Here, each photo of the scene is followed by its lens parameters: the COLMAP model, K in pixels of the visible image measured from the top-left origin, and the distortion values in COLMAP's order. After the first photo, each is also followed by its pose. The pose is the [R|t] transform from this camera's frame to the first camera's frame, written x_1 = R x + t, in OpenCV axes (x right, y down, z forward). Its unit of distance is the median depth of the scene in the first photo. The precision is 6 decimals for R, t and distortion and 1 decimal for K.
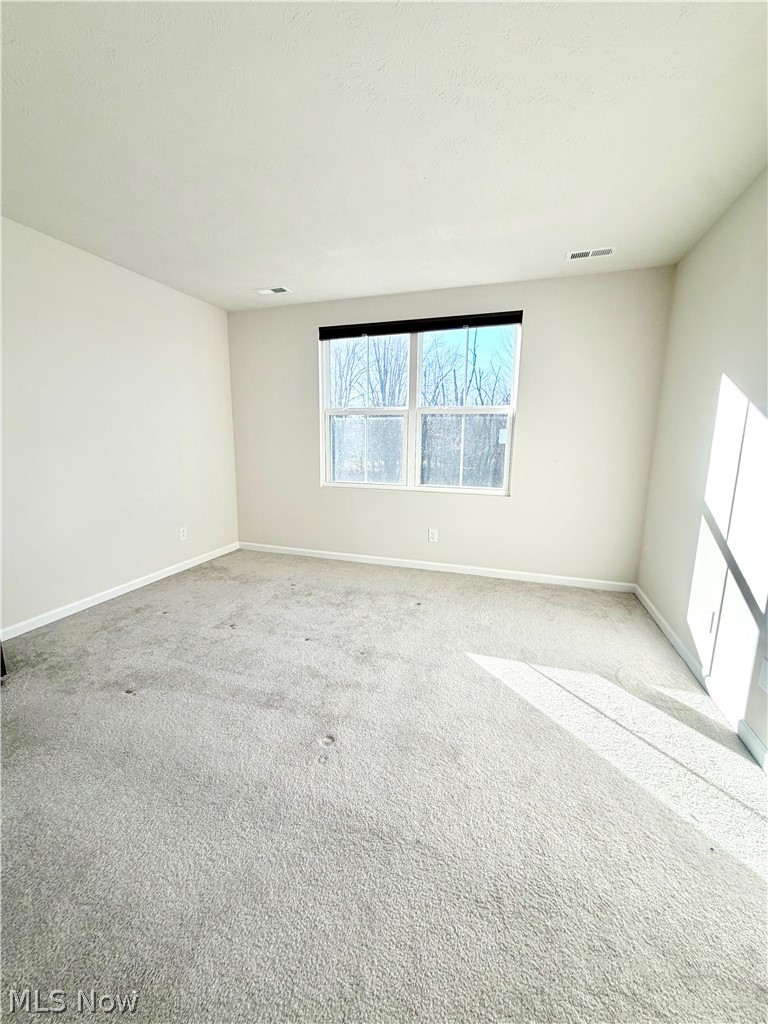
lens RADIAL K [[410.5, 0, 384.0], [0, 410.5, 511.3], [0, 0, 1]] dist [0.001622, -0.000101]
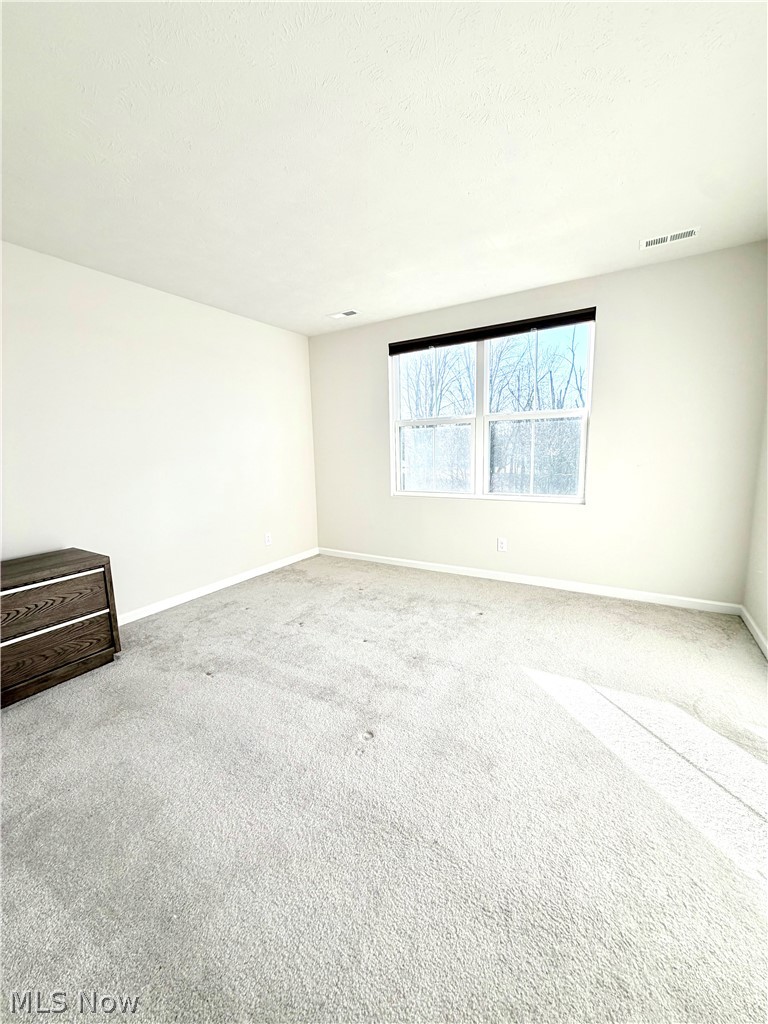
lens RADIAL K [[410.5, 0, 382.8], [0, 410.5, 511.8], [0, 0, 1]] dist [0.001622, -0.000101]
pose [[0.974191, 0.000535, -0.225726, 0.121530], [-0.004976, 0.999805, -0.019104, 0.001412], [0.225672, 0.019734, 0.974004, -0.028024]]
